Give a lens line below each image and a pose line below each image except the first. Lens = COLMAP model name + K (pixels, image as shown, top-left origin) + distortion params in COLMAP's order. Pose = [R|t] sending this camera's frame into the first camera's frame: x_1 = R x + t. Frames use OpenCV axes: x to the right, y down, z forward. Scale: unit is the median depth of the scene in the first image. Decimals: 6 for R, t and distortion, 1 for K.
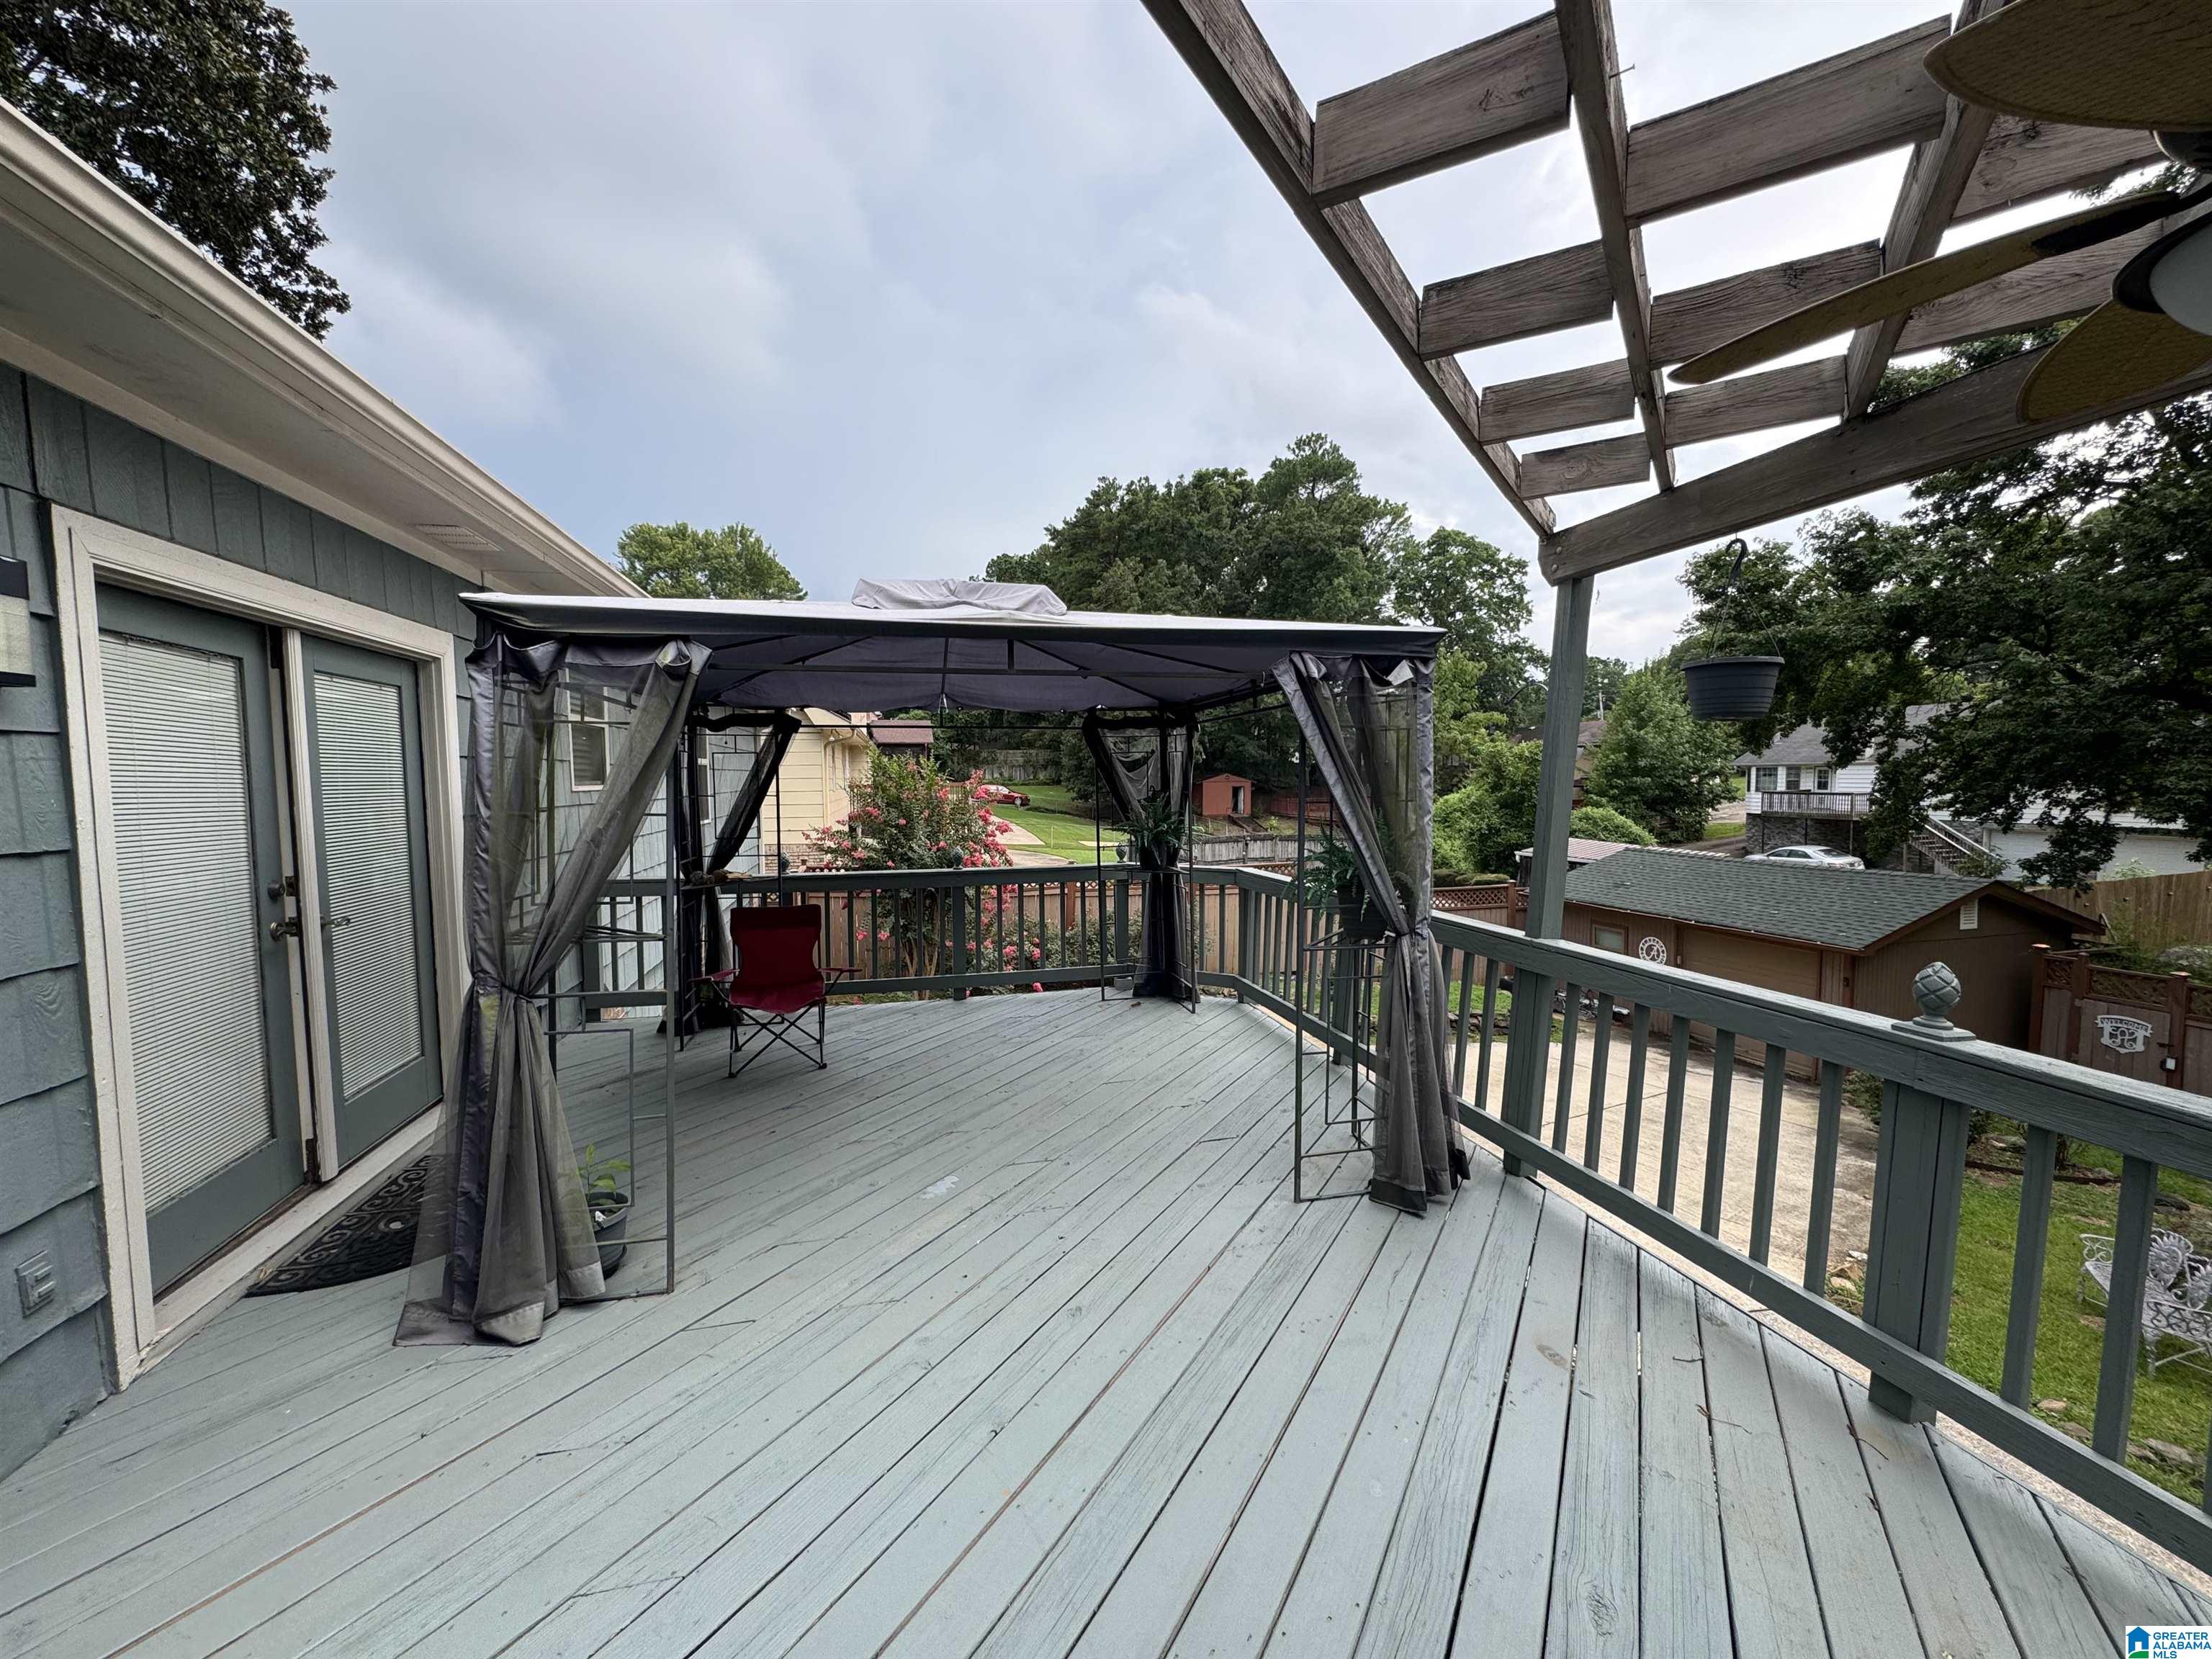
lens RADIAL K [[881.9, 0, 1103.4], [0, 881.9, 826.6], [0, 0, 1]] dist [0.000214, -0.000282]
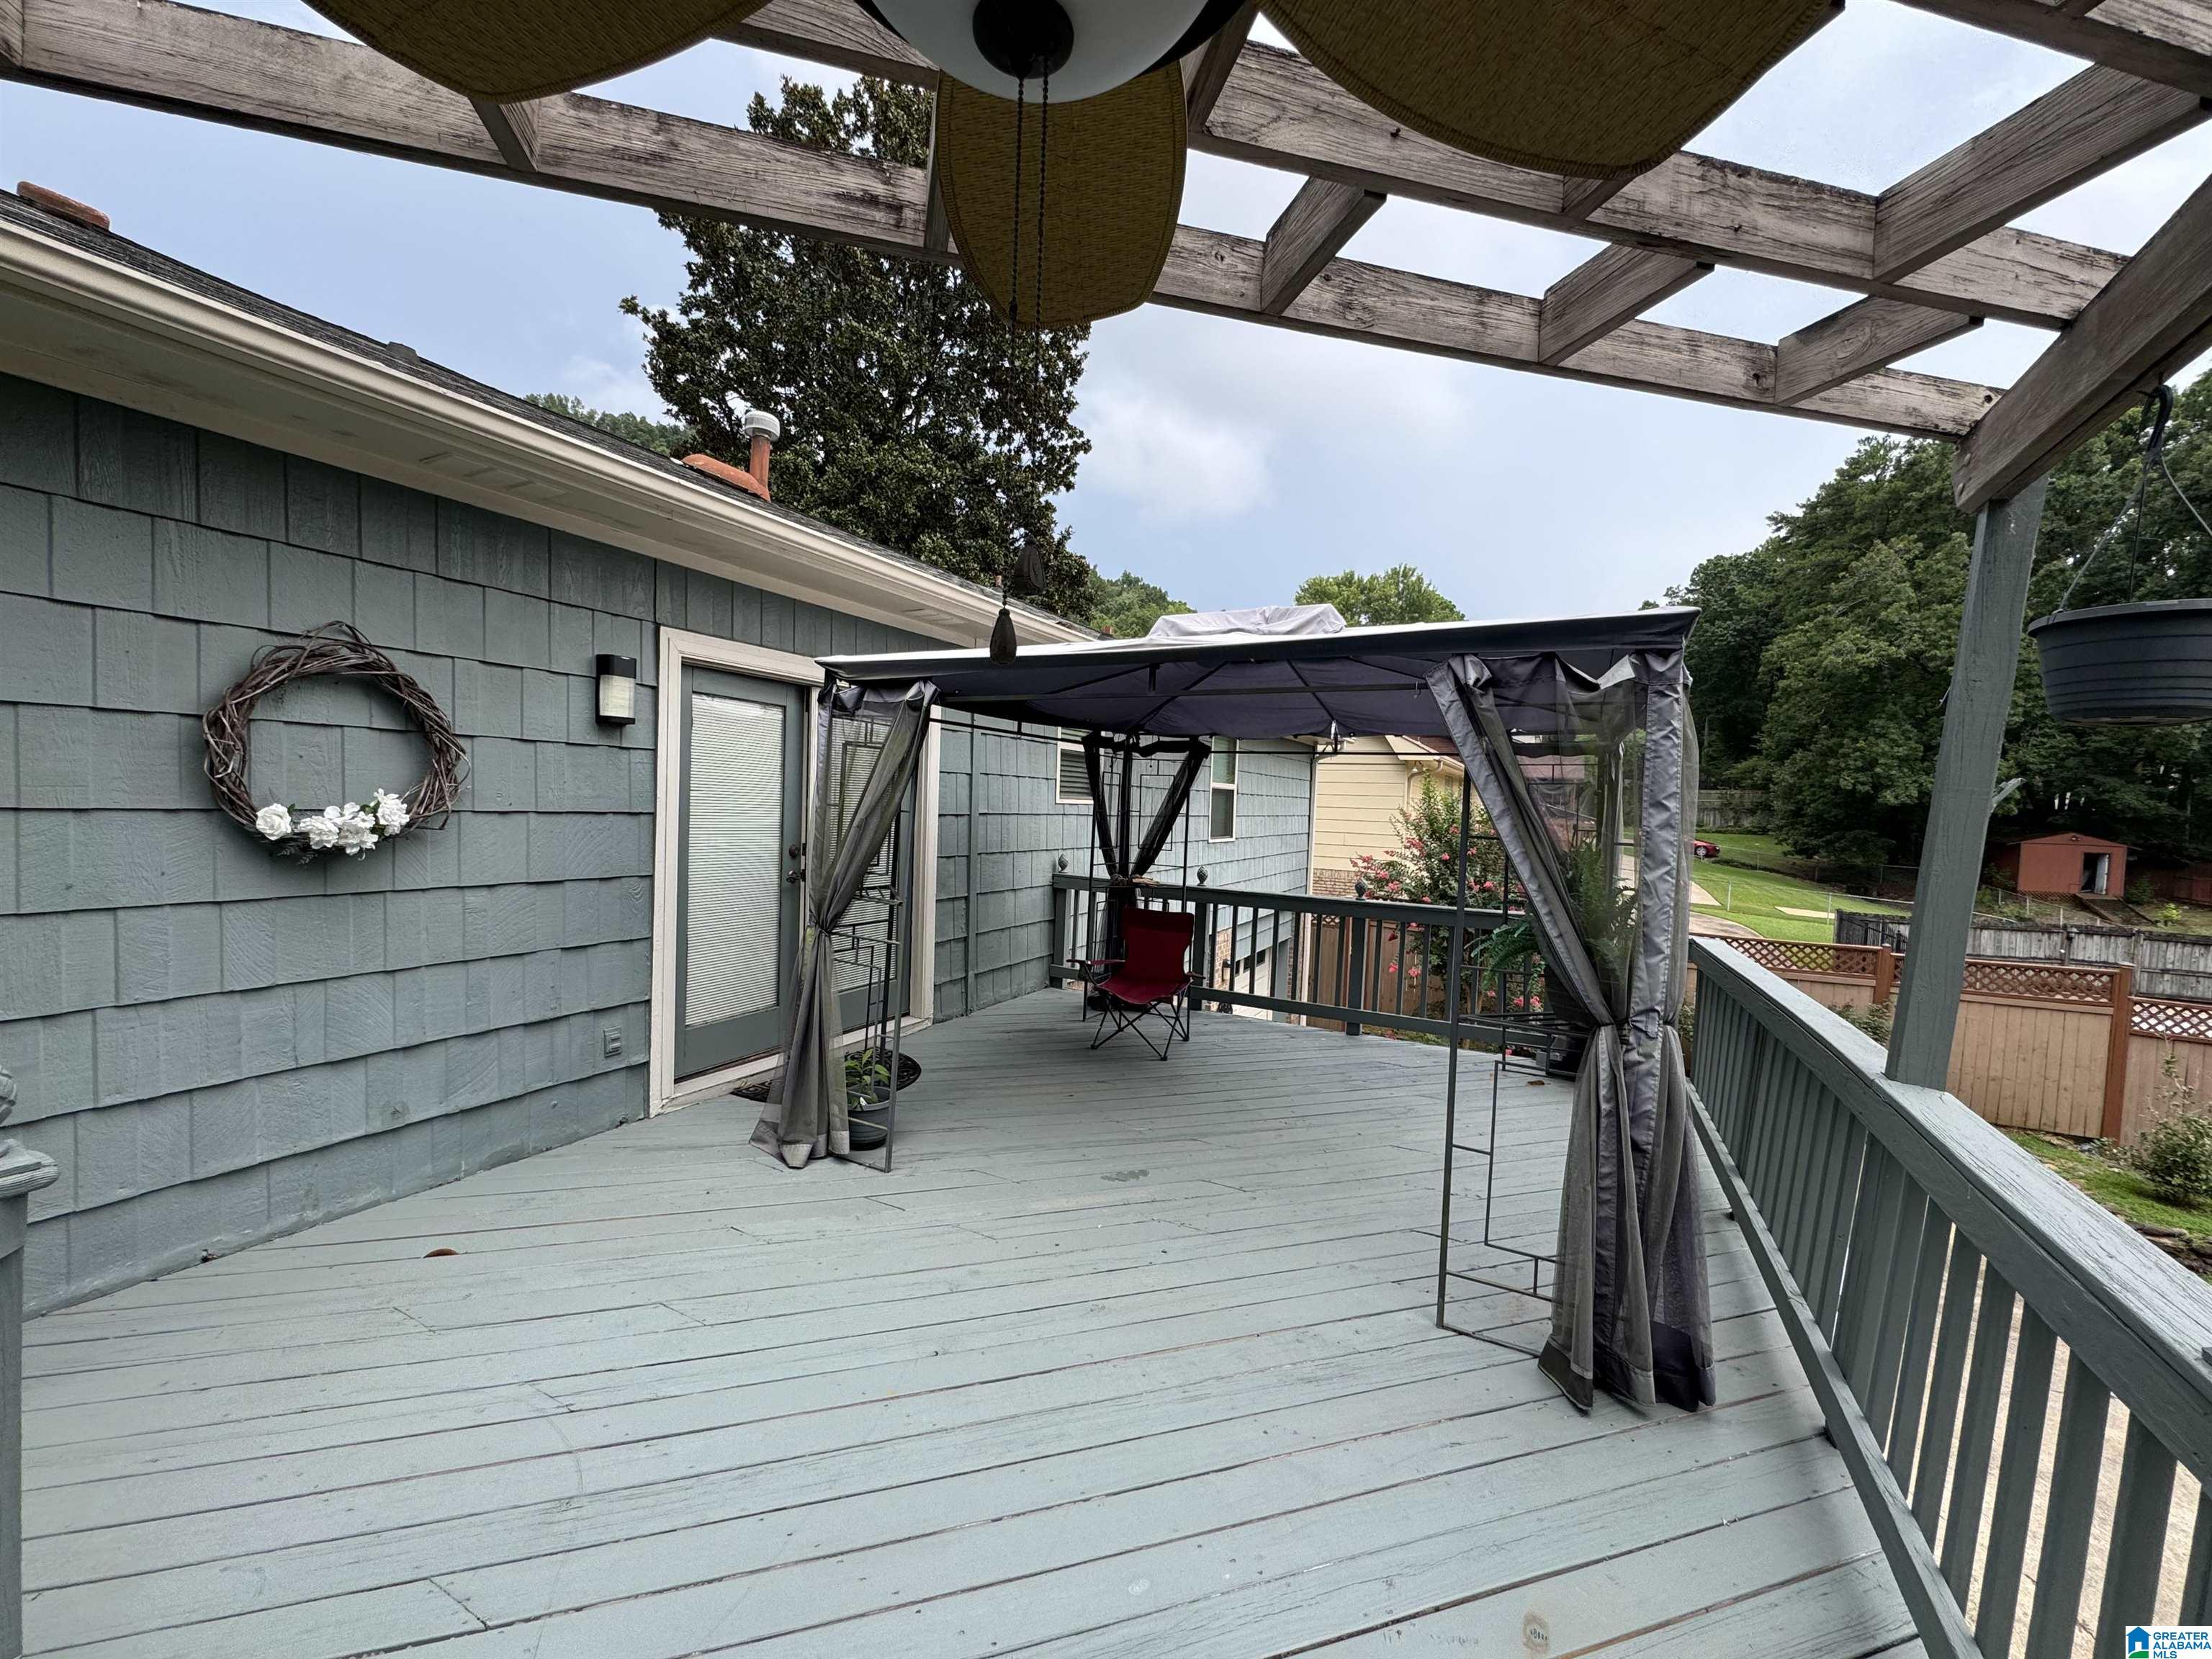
lens RADIAL K [[881.9, 0, 1103.4], [0, 881.9, 826.6], [0, 0, 1]] dist [0.000214, -0.000282]
pose [[0.751418, 0.055299, -0.657505, 0.312246], [-0.080254, 0.996743, -0.007887, -0.002092], [0.654928, 0.058693, 0.753409, 0.098224]]
